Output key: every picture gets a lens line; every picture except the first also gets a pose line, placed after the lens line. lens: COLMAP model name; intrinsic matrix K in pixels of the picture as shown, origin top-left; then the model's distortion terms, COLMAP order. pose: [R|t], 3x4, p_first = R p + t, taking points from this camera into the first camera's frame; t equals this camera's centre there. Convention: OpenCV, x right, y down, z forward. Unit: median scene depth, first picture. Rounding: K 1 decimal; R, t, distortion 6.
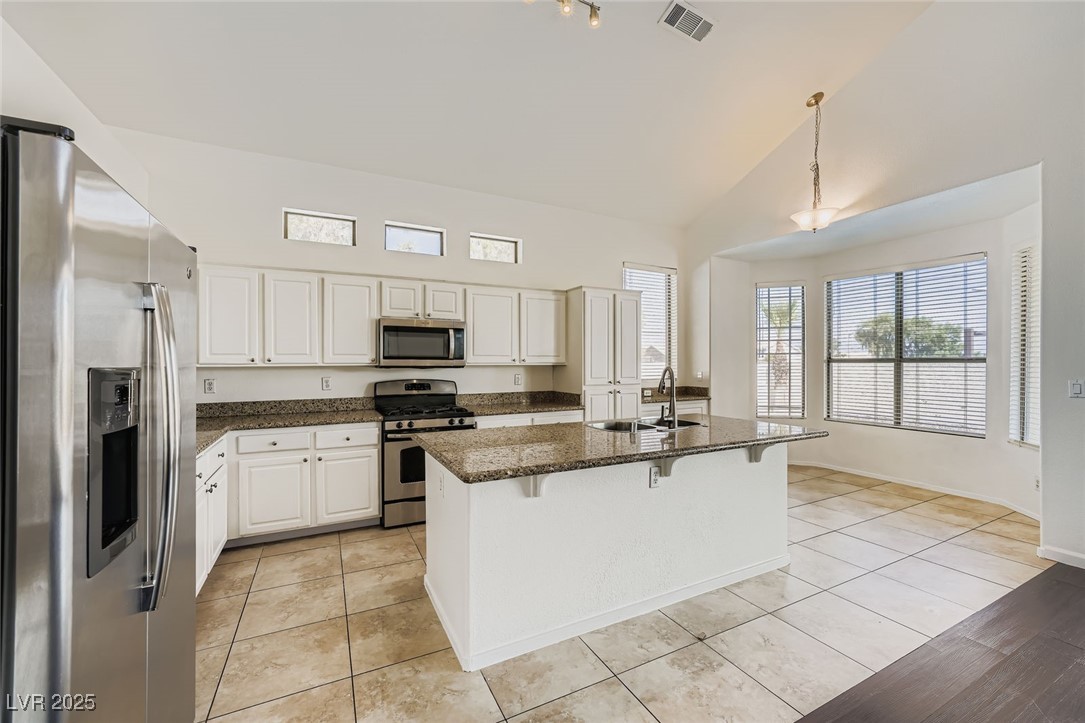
lens RADIAL K [[435.9, 0, 534.7], [0, 435.9, 362.1], [0, 0, 1]] dist [-0.007842, 0.003469]
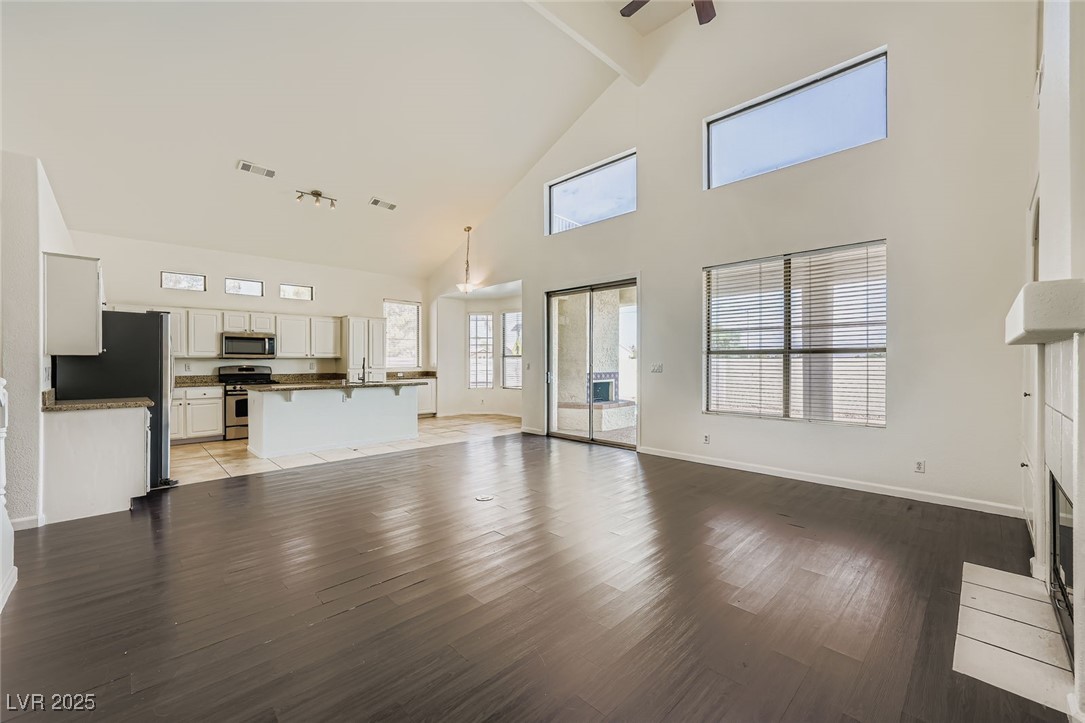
lens RADIAL K [[435.9, 0, 533.2], [0, 435.9, 360.3], [0, 0, 1]] dist [-0.007842, 0.003469]
pose [[0.954152, 0.001309, 0.299321, 0.336705], [-0.002010, 0.999996, 0.002035, 0.012484], [-0.299317, -0.002544, 0.954150, -1.108917]]
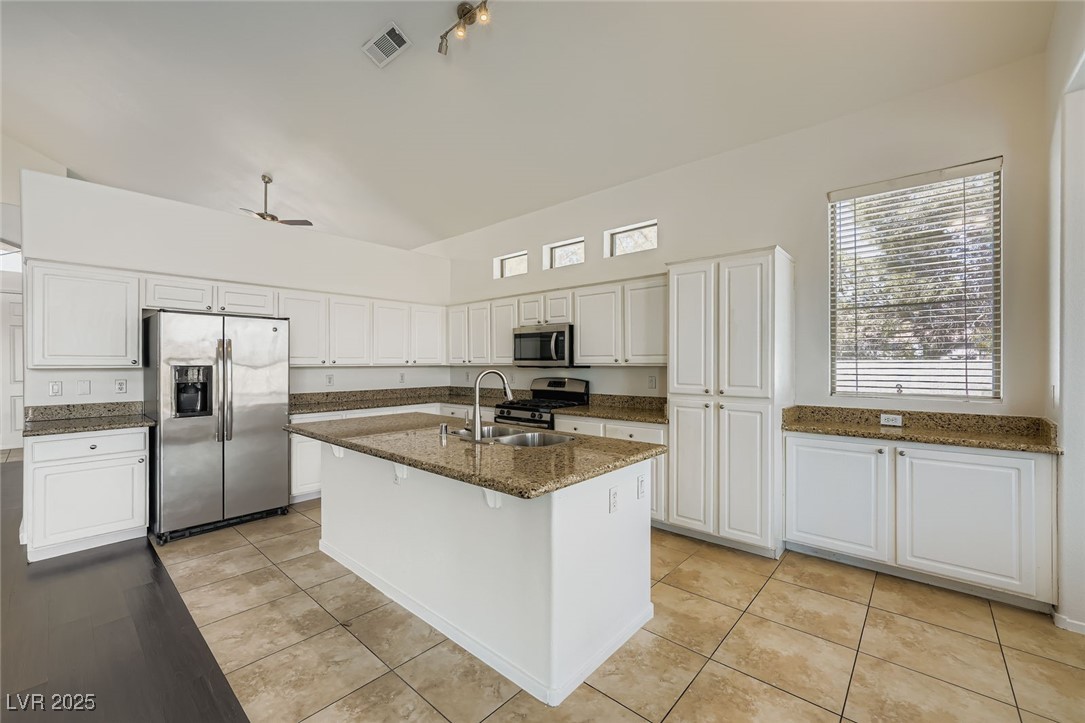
lens RADIAL K [[435.9, 0, 540.0], [0, 435.9, 366.8], [0, 0, 1]] dist [-0.007842, 0.003469]
pose [[0.367115, 0.009651, -0.930125, 0.815664], [0.004730, 0.999914, 0.012242, -0.003336], [0.930163, -0.008894, 0.367038, 0.560037]]
